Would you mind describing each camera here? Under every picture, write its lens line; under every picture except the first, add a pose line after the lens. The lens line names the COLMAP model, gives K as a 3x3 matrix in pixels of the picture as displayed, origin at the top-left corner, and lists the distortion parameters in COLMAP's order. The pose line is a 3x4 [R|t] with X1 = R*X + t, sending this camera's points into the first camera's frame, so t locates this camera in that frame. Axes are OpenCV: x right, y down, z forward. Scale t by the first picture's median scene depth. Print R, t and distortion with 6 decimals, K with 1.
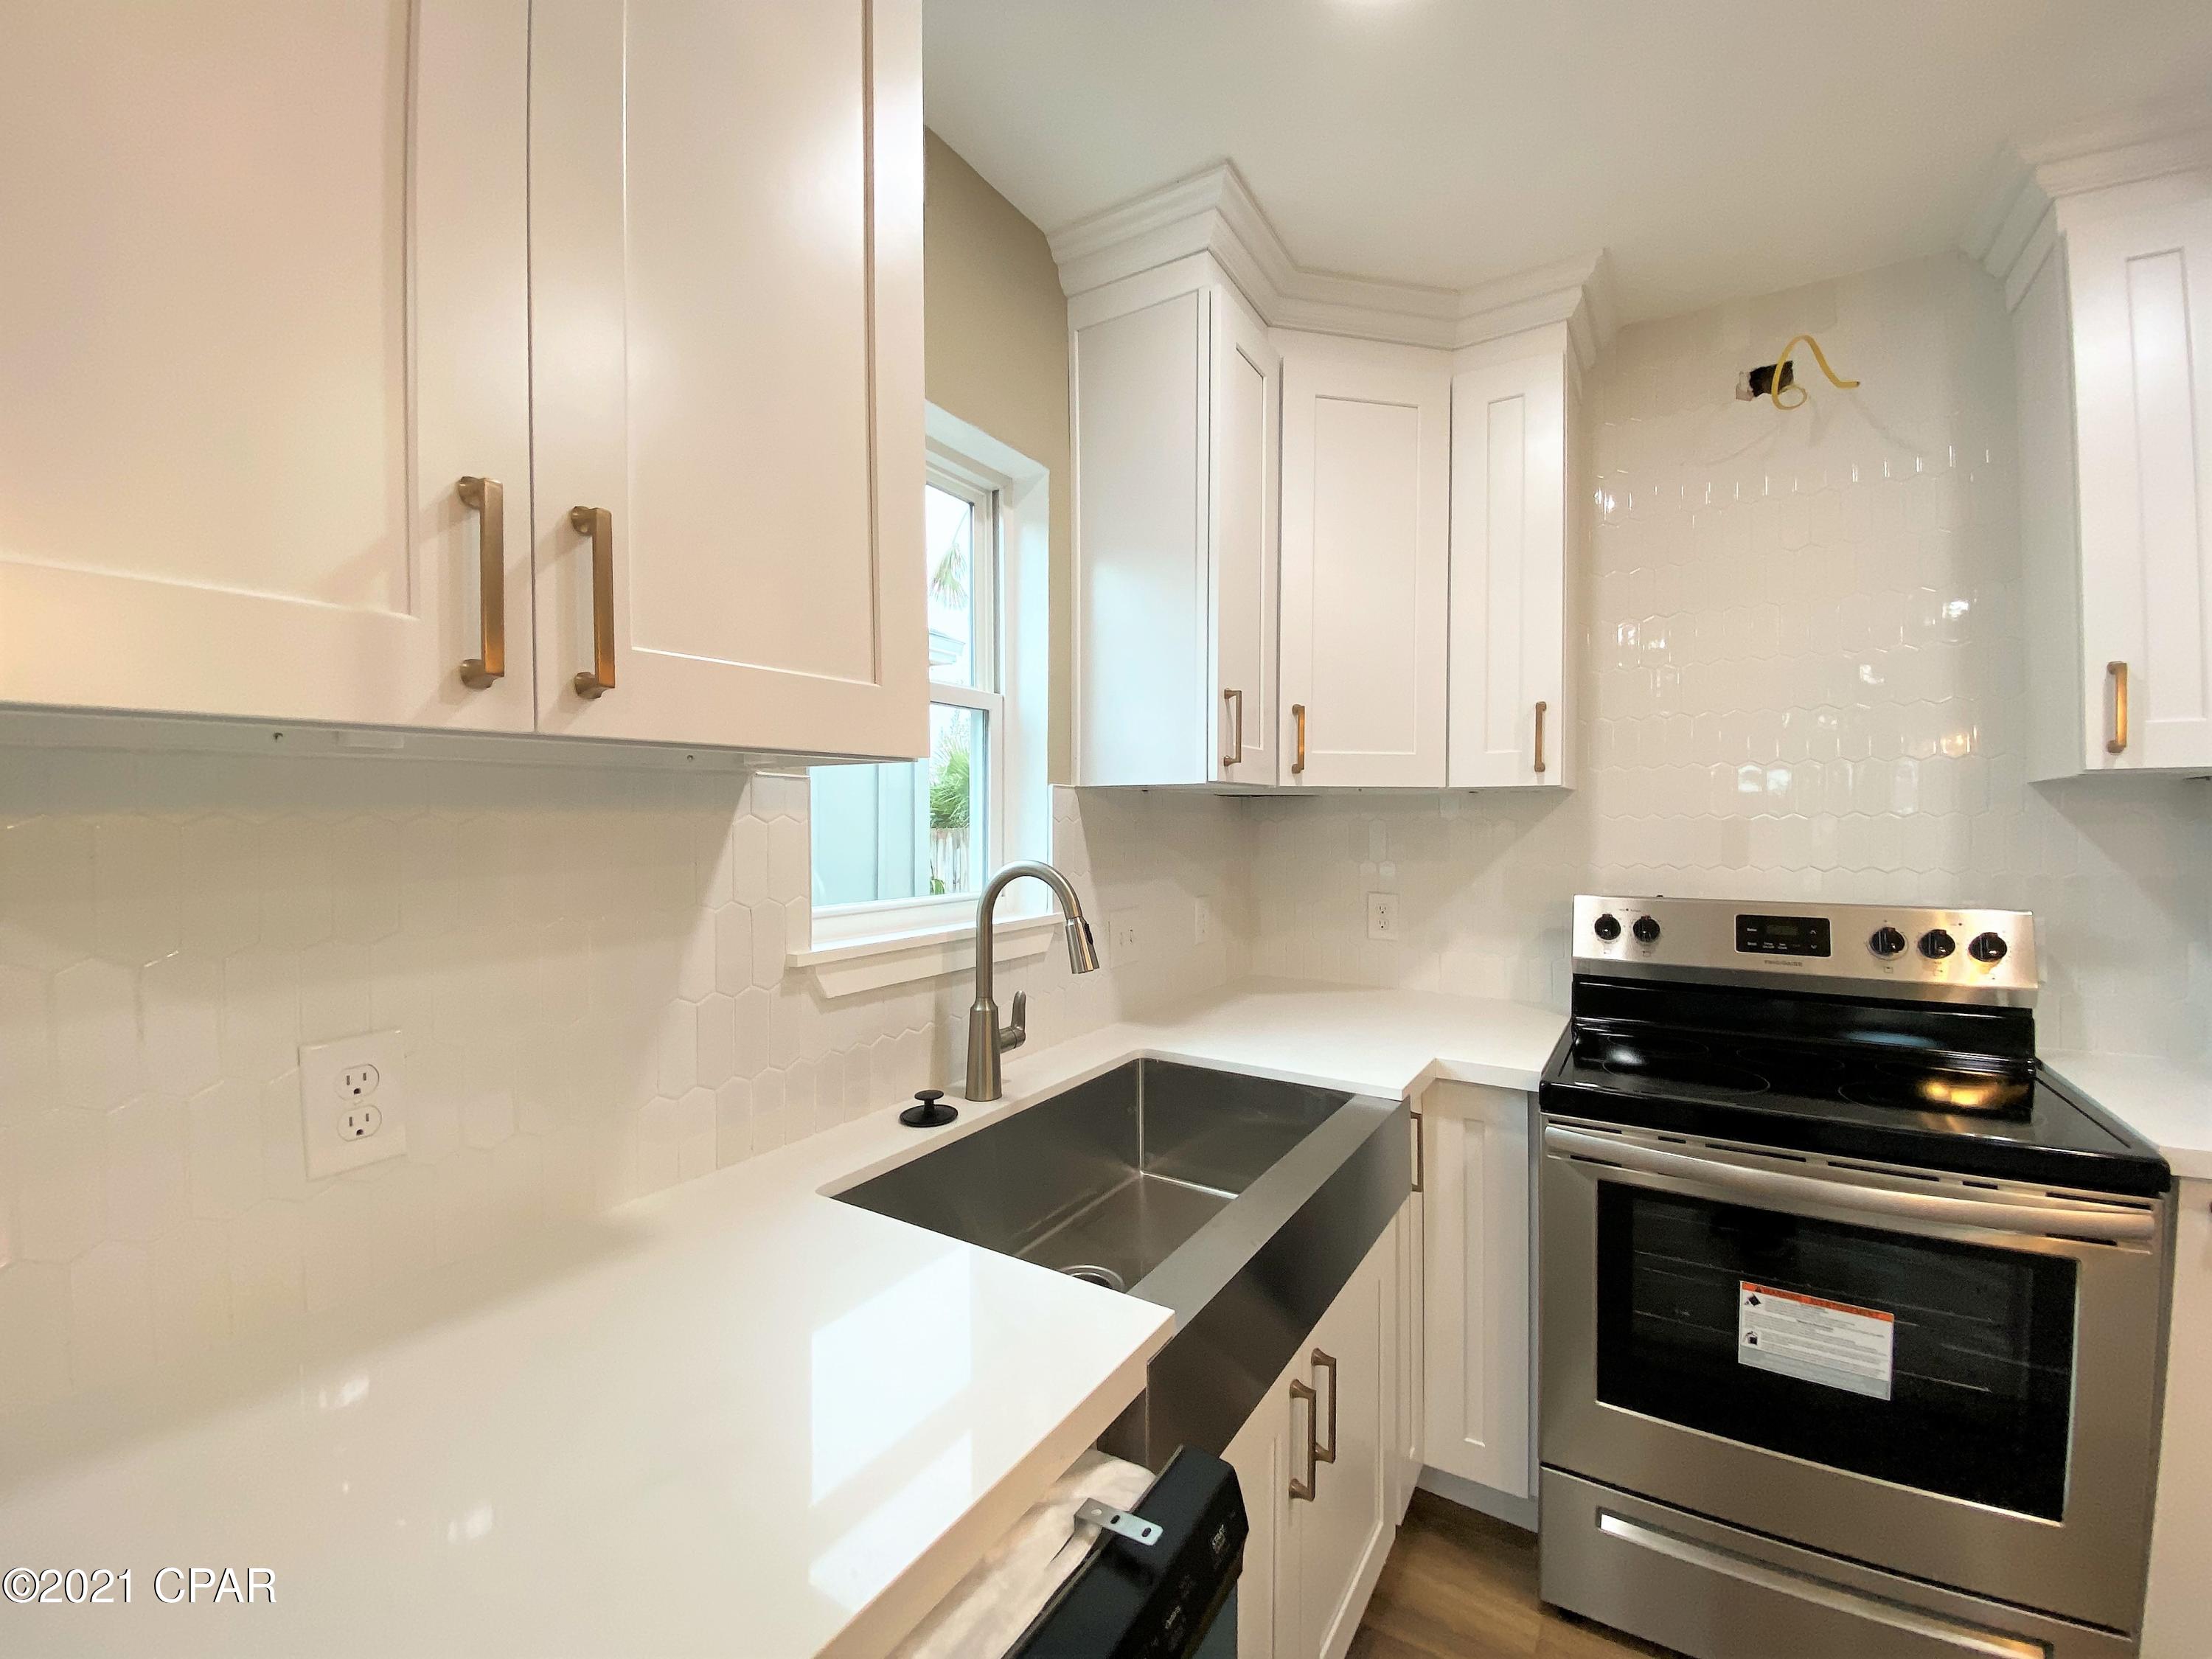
lens RADIAL K [[915.5, 0, 1146.7], [0, 915.5, 819.7], [0, 0, 1]] dist [0.000038, -0.005520]
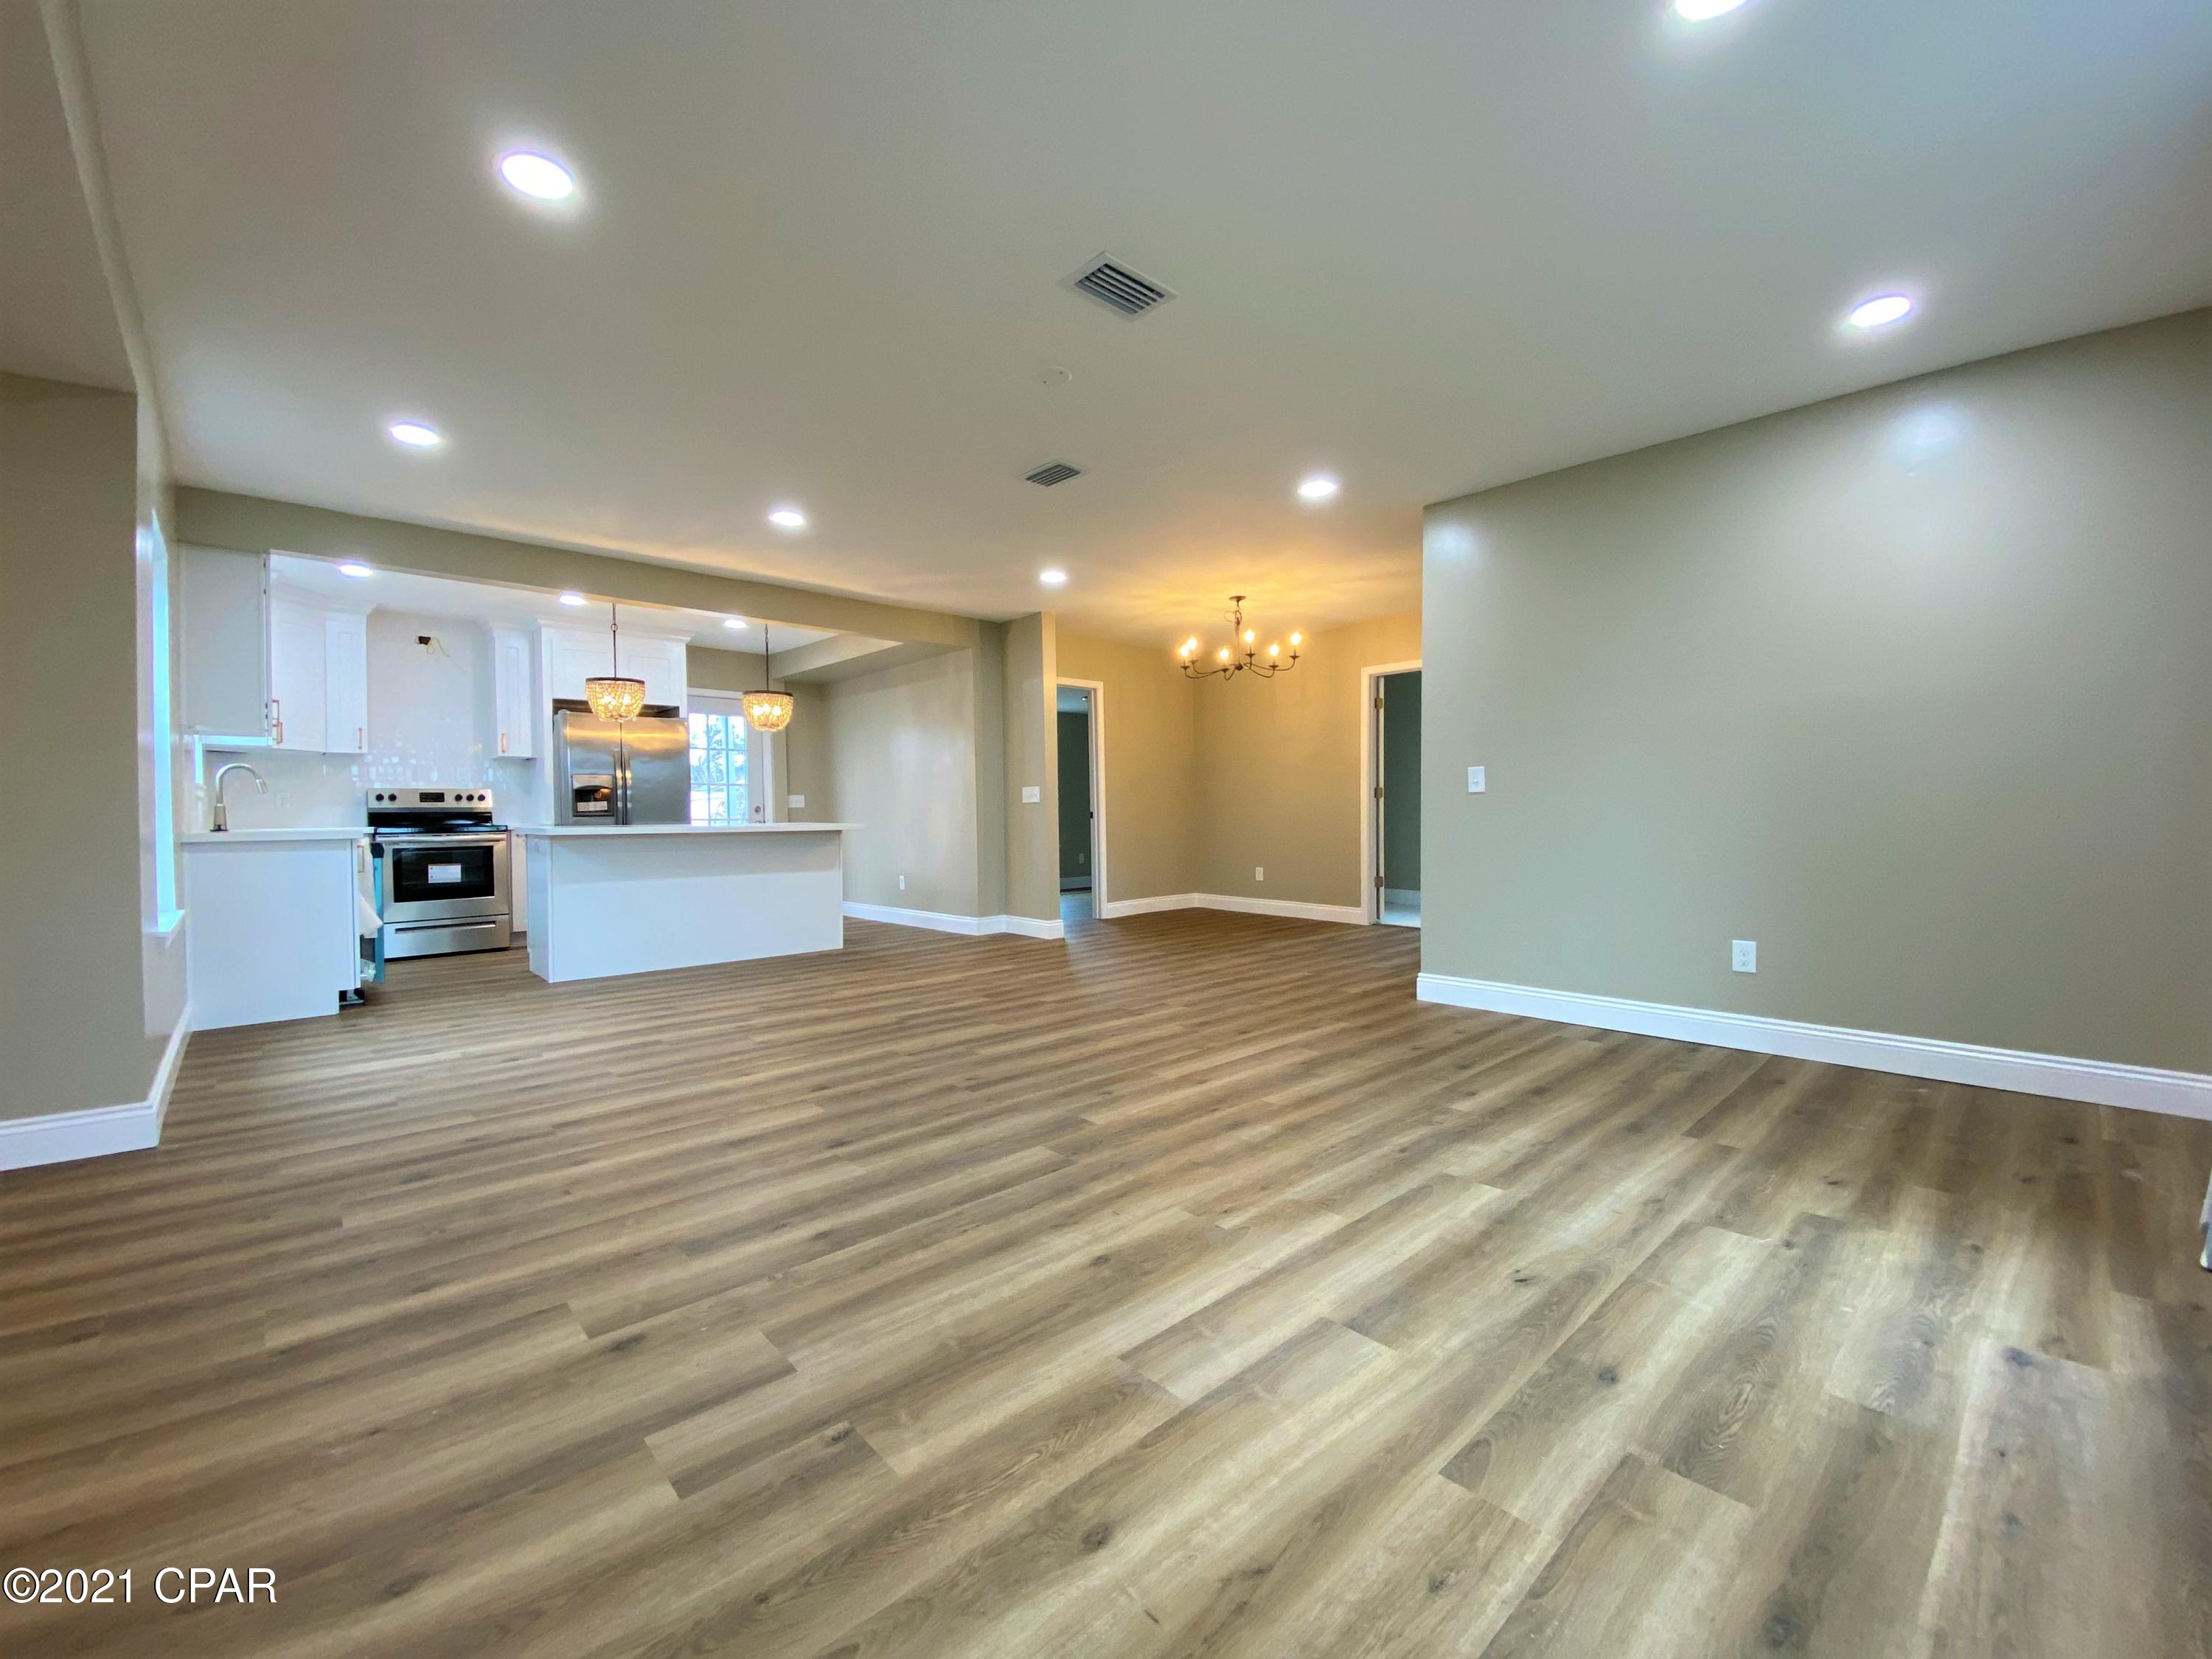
lens RADIAL K [[915.5, 0, 1084.2], [0, 915.5, 823.3], [0, 0, 1]] dist [0.000038, -0.005520]
pose [[0.294214, -0.016094, 0.955604, -2.549717], [0.011896, 0.999842, 0.013176, 0.262273], [-0.955665, 0.007492, 0.294359, -3.220777]]
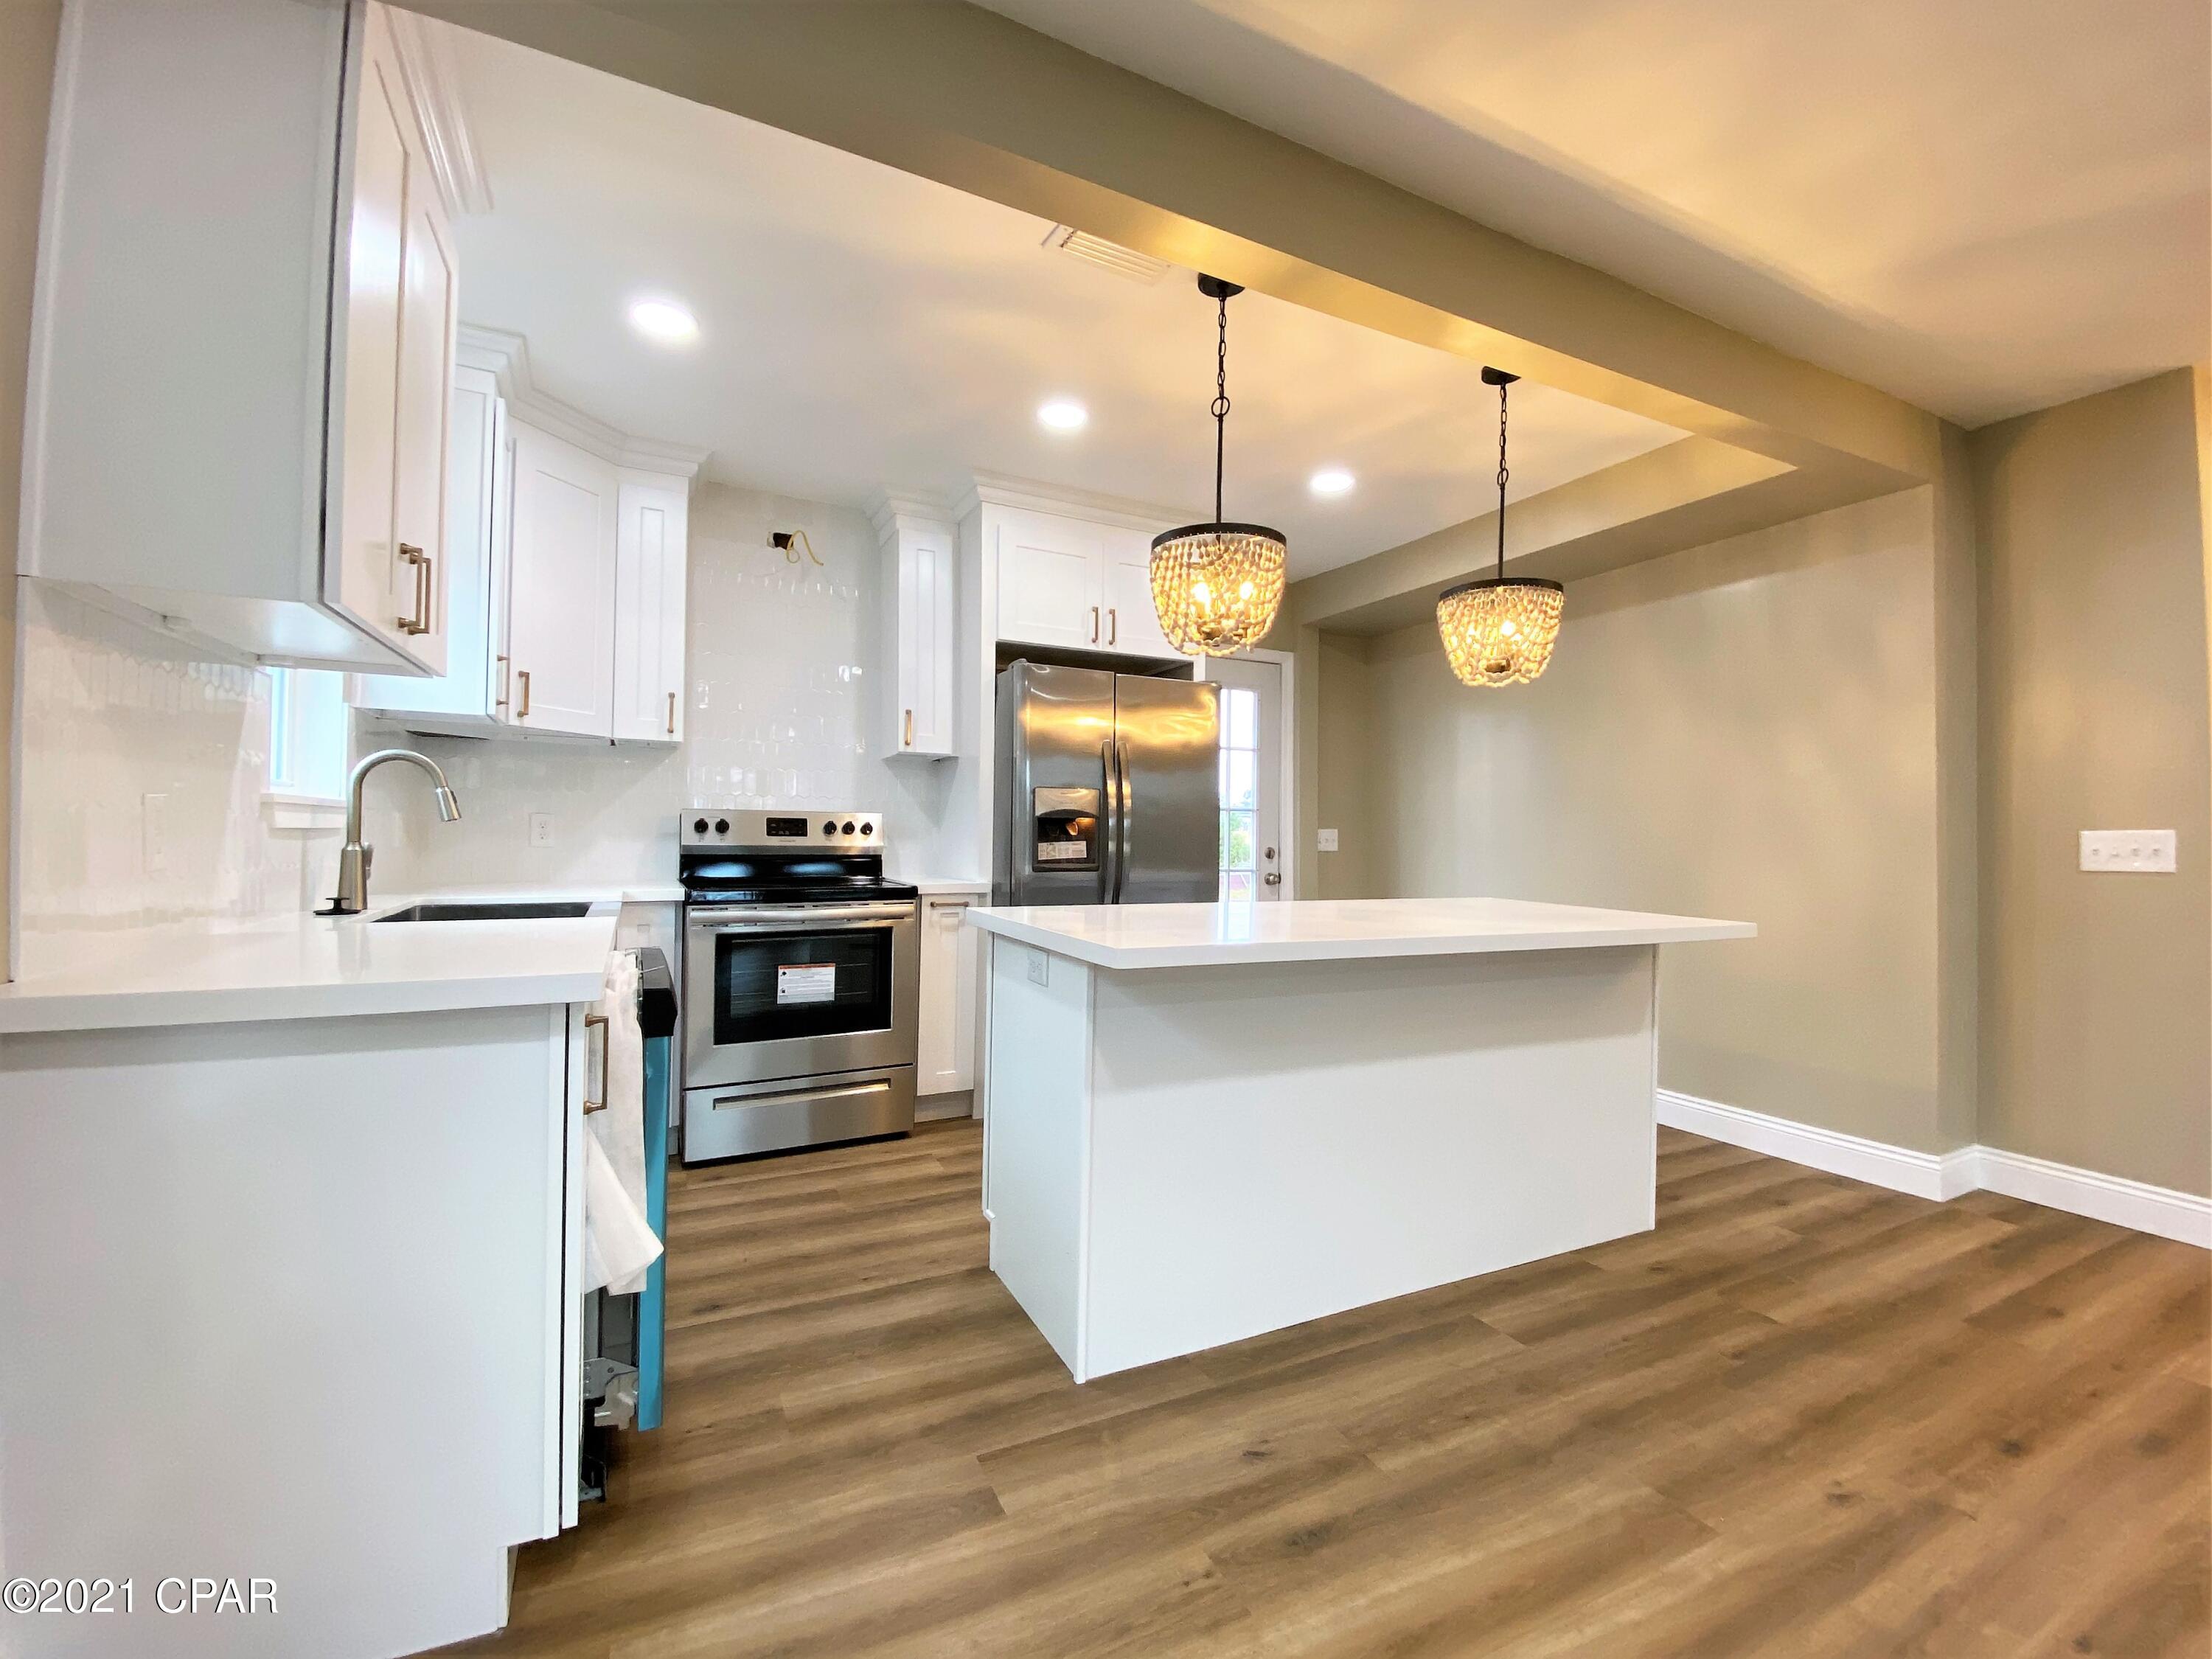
lens RADIAL K [[915.5, 0, 1107.4], [0, 915.5, 816.1], [0, 0, 1]] dist [0.000038, -0.005520]
pose [[0.534740, 0.023129, 0.844700, -0.756662], [-0.012232, 0.999732, -0.019630, 0.163463], [-0.844928, 0.000165, 0.534880, -0.805312]]
